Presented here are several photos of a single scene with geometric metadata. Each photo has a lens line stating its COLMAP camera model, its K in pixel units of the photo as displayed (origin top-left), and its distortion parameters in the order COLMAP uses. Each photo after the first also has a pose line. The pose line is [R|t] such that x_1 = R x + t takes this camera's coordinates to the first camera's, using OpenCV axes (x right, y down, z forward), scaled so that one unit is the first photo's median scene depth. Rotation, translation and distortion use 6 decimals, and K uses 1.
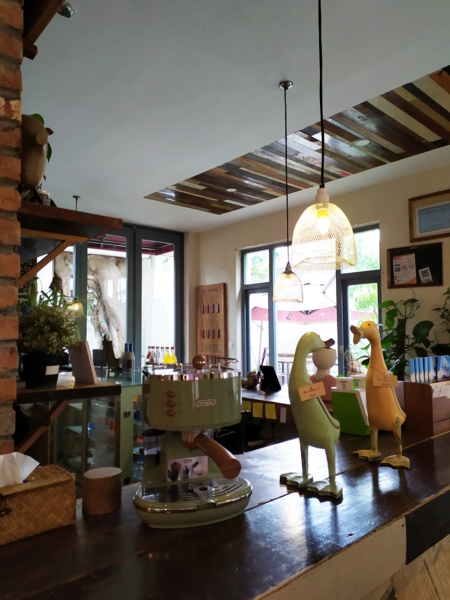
lens RADIAL K [[439.1, 0, 225.0], [0, 439.1, 300.0], [0, 0, 1]] dist [0.049789, -0.053386]
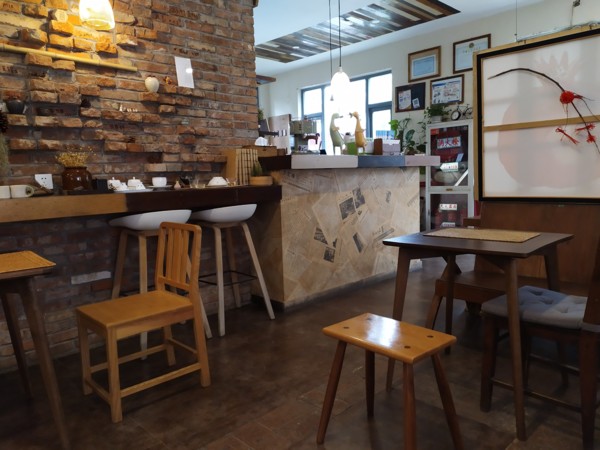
lens RADIAL K [[439.1, 0, 300.0], [0, 439.1, 225.0], [0, 0, 1]] dist [0.049789, -0.053386]
pose [[0.998214, -0.029789, 0.051788, -0.074461], [0.019876, 0.983034, 0.182343, 0.078690], [-0.056341, -0.180988, 0.981870, -0.650354]]
